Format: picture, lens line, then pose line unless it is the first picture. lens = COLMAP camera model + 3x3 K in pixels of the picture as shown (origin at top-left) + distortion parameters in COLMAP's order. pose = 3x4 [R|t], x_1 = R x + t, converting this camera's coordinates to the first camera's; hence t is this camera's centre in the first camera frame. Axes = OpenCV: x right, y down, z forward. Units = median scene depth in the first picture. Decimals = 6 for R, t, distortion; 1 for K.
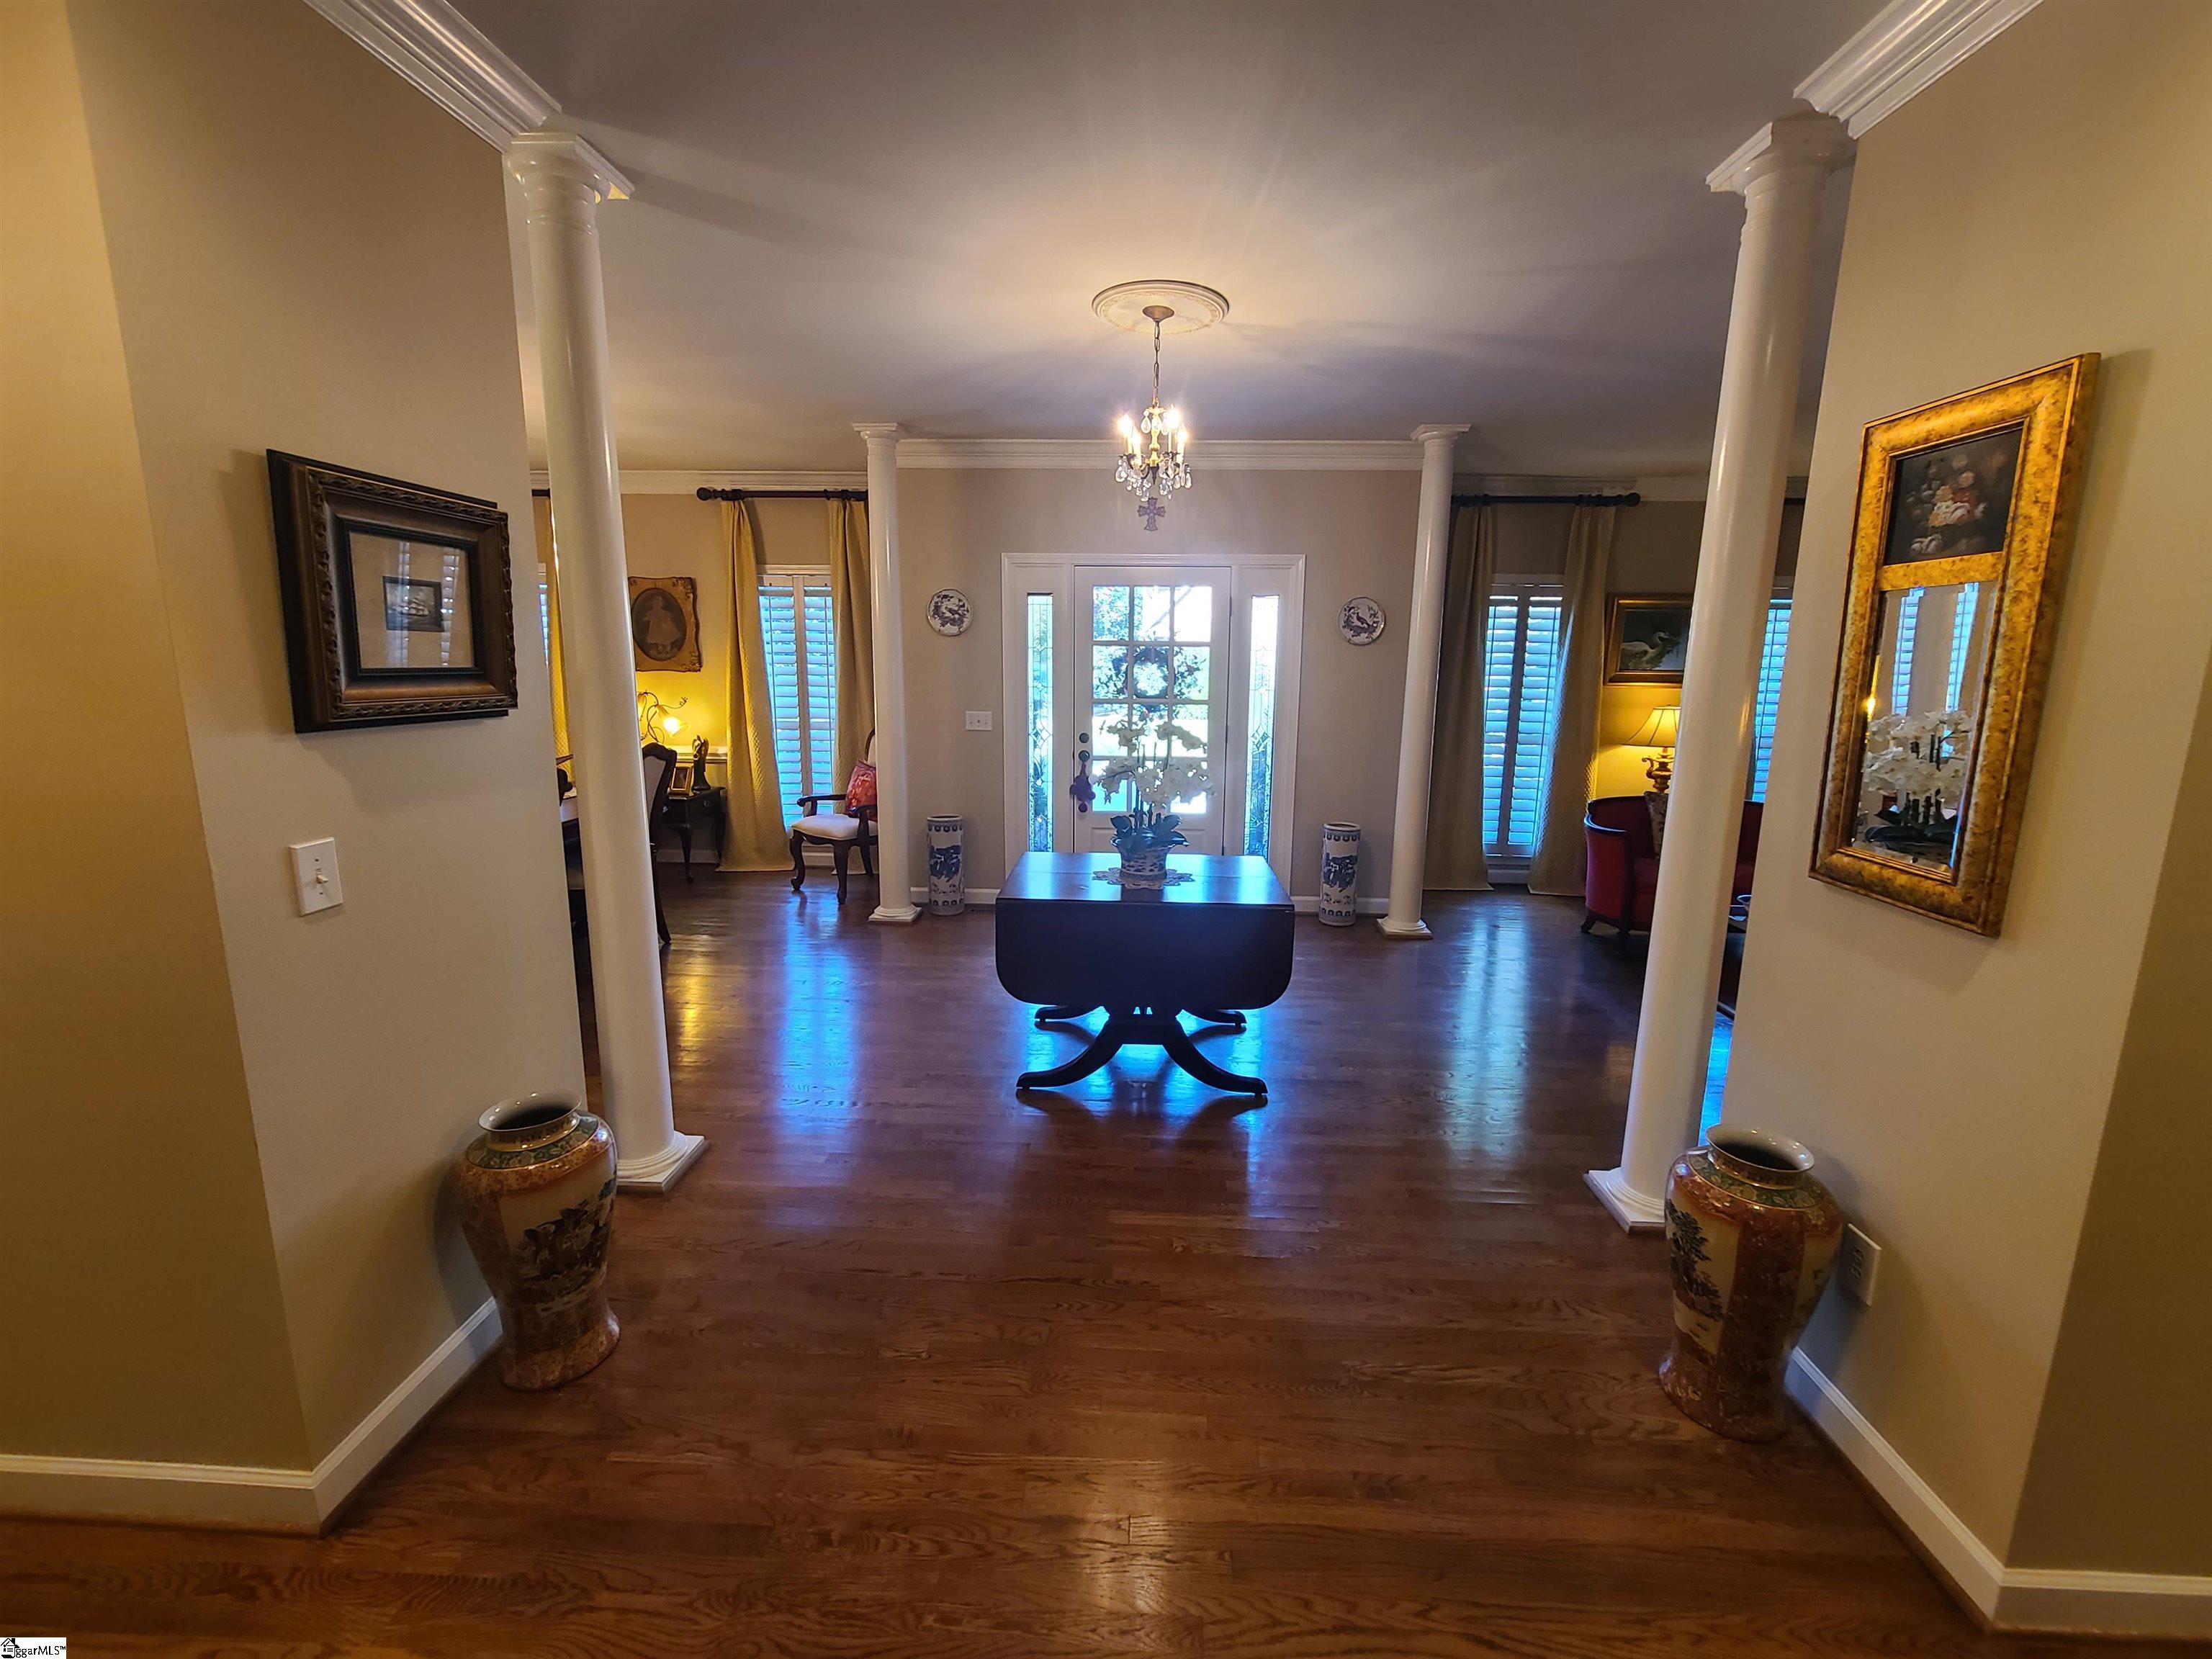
lens RADIAL K [[898.1, 0, 1104.6], [0, 898.1, 815.4], [0, 0, 1]] dist [-0.002812, 0.000526]
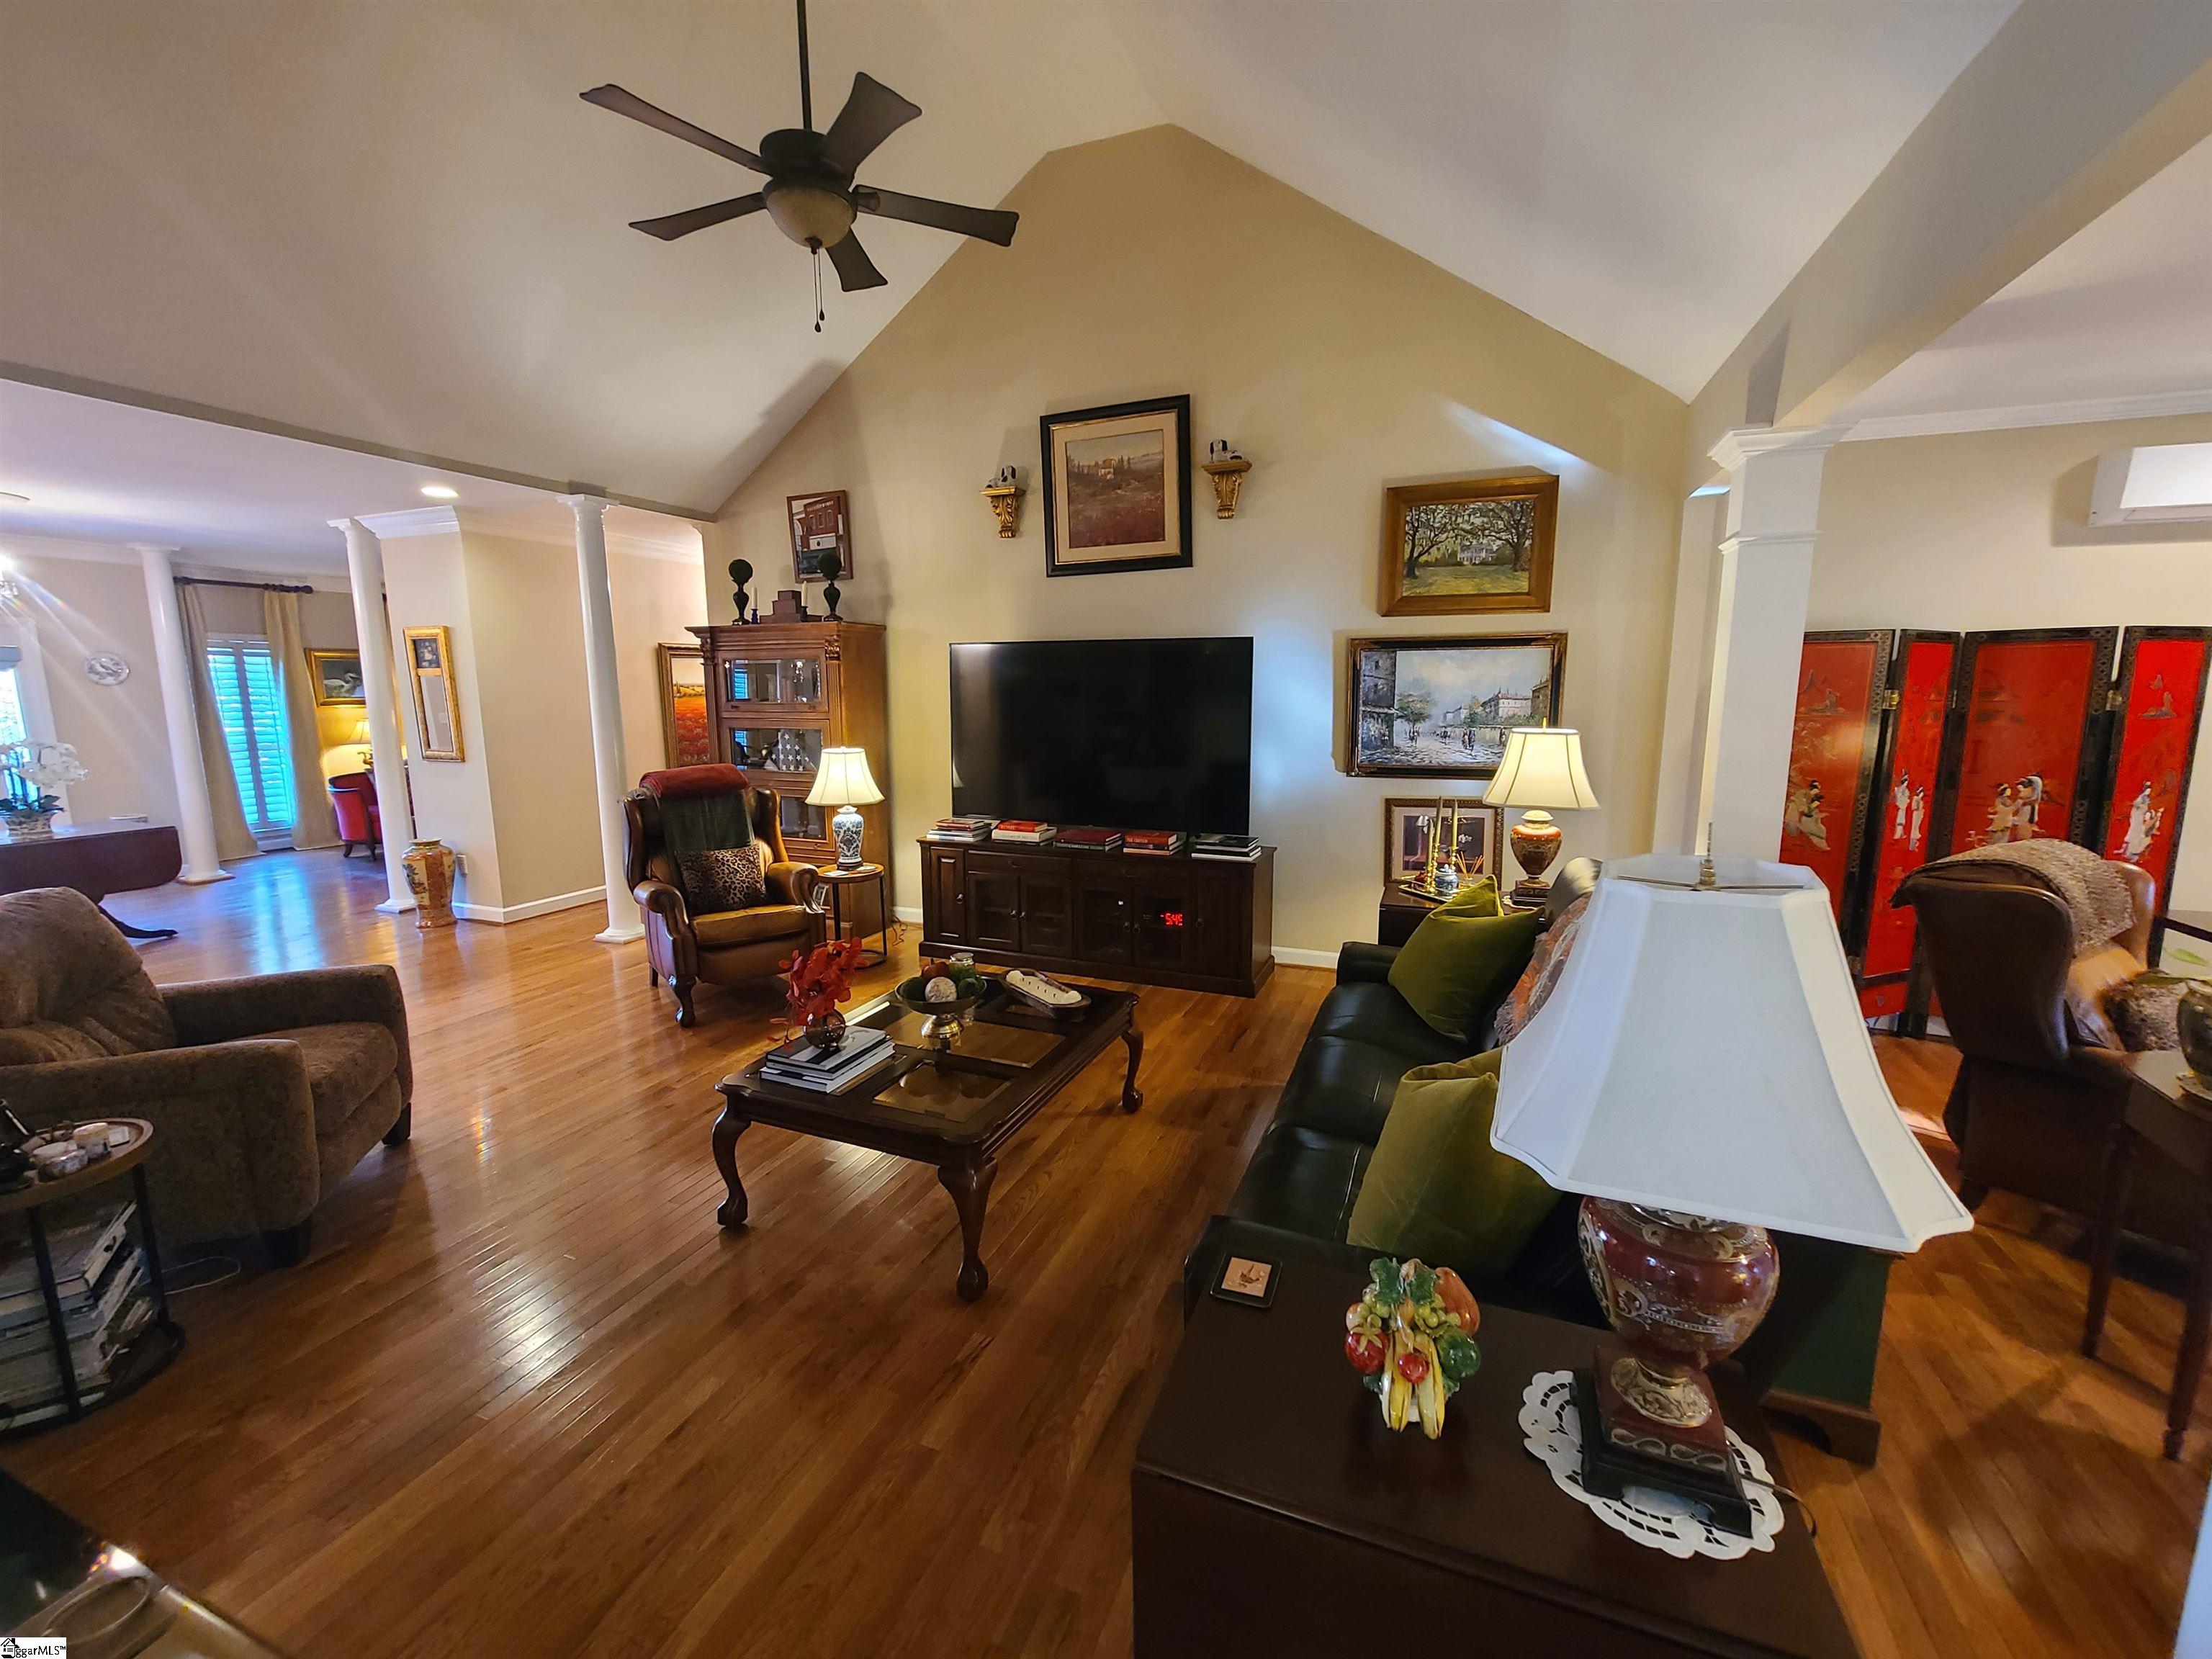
lens RADIAL K [[898.1, 0, 1108.5], [0, 898.1, 823.2], [0, 0, 1]] dist [-0.002812, 0.000526]
pose [[0.321057, -0.160631, 0.933338, -0.485491], [0.172858, 0.978896, 0.109011, 0.118721], [-0.931151, 0.126337, 0.342048, -0.781938]]
